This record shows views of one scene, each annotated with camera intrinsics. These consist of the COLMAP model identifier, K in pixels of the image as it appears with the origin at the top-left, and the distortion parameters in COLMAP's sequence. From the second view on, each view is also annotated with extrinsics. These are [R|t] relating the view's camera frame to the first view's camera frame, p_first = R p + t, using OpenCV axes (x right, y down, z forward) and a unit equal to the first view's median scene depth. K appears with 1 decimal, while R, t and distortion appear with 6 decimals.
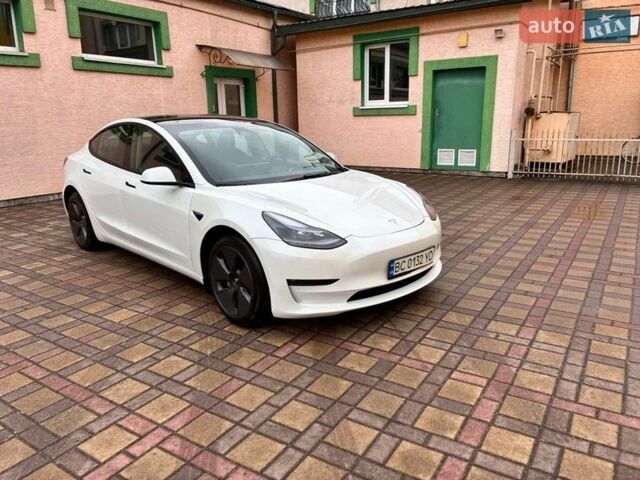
lens RADIAL K [[482.2, 0, 320.0], [0, 482.2, 240.0], [0, 0, 1]] dist [0.079867, -0.104483]
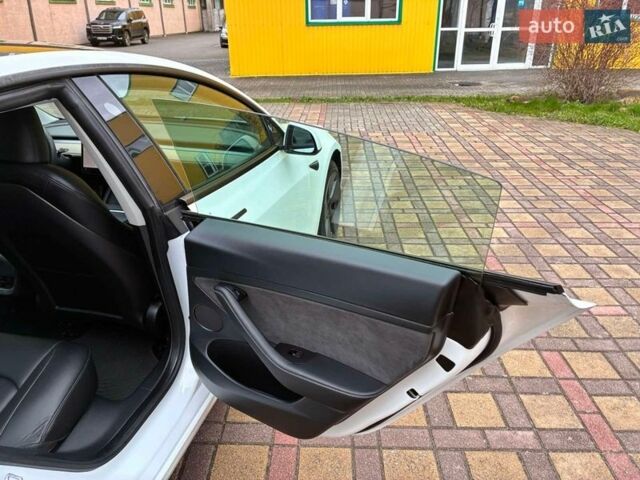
lens RADIAL K [[482.2, 0, 320.0], [0, 482.2, 240.0], [0, 0, 1]] dist [0.079867, -0.104483]
pose [[-0.523367, -0.335613, 0.783231, -1.375725], [0.218852, 0.835394, 0.504204, -0.511009], [-0.823524, 0.435295, -0.363768, 2.019237]]
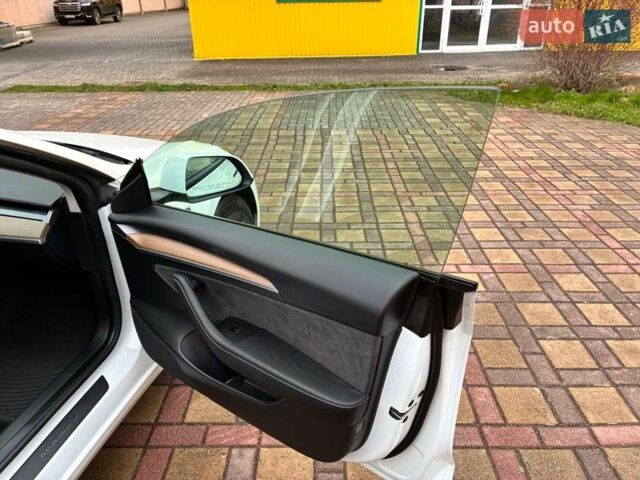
lens RADIAL K [[482.2, 0, 320.0], [0, 482.2, 240.0], [0, 0, 1]] dist [0.079867, -0.104483]
pose [[-0.537162, -0.361975, 0.761860, -1.095873], [0.215224, 0.814516, 0.538741, -0.407533], [-0.815558, 0.453362, -0.359622, 1.631014]]
